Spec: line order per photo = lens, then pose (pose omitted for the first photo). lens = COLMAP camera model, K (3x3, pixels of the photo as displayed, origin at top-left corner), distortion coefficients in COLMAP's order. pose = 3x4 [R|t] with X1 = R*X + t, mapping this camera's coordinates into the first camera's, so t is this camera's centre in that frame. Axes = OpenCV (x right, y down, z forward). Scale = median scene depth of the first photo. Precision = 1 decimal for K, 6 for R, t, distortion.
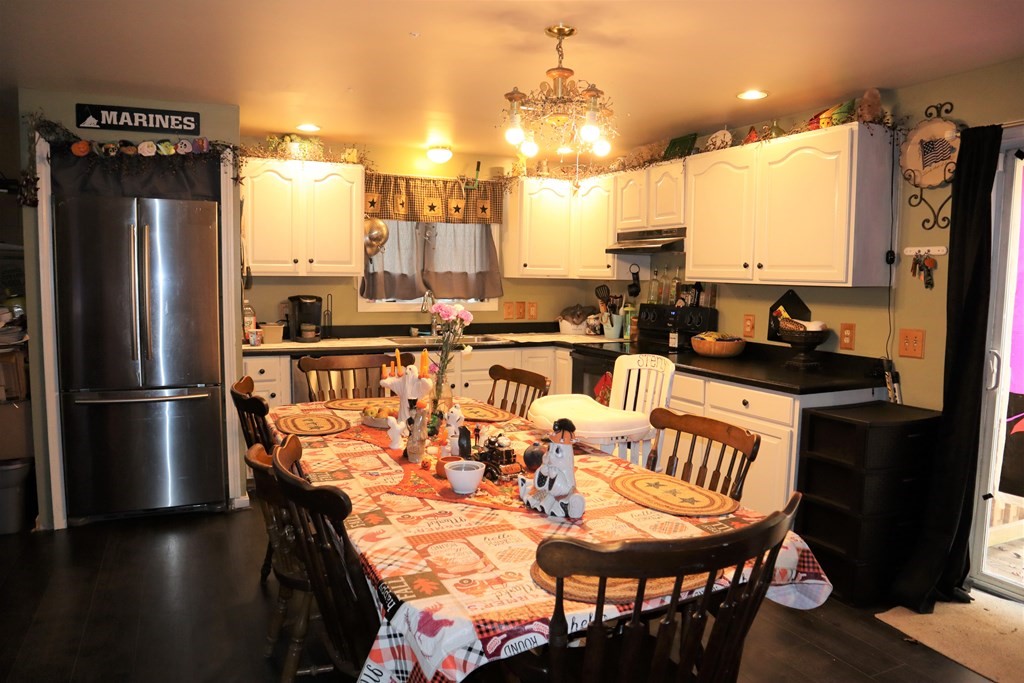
lens RADIAL K [[713.9, 0, 512.2], [0, 713.9, 345.3], [0, 0, 1]] dist [-0.098466, 0.047195]
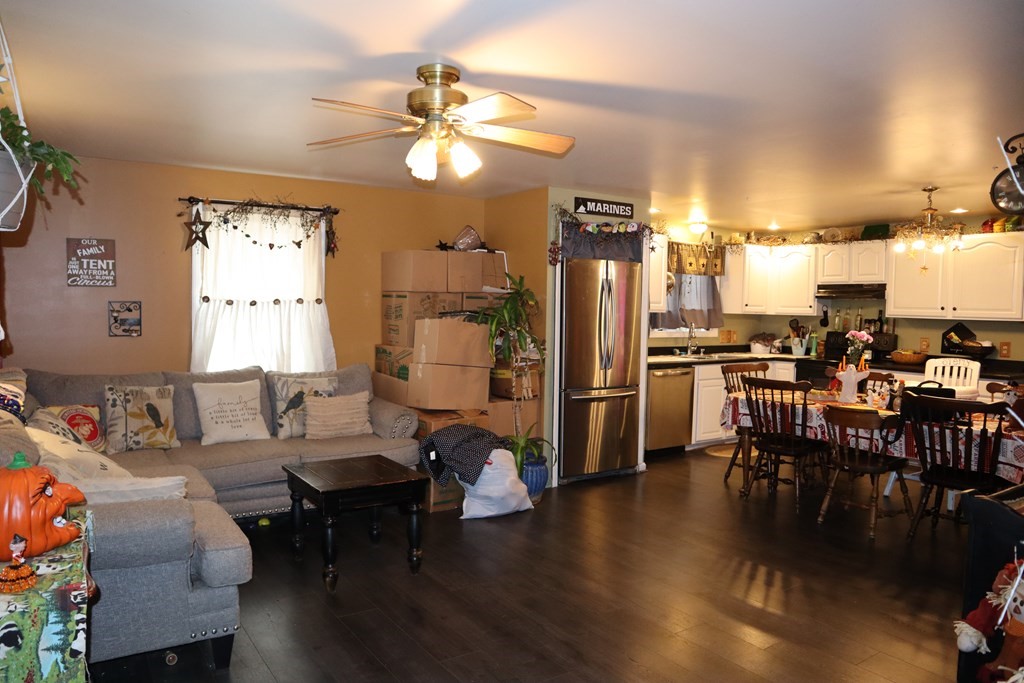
lens RADIAL K [[713.9, 0, 512.0], [0, 713.9, 346.9], [0, 0, 1]] dist [-0.098466, 0.047195]
pose [[0.985878, -0.006126, 0.167351, -0.924599], [0.012682, 0.999192, -0.038135, 0.027537], [-0.166982, 0.039719, 0.985160, -0.433881]]
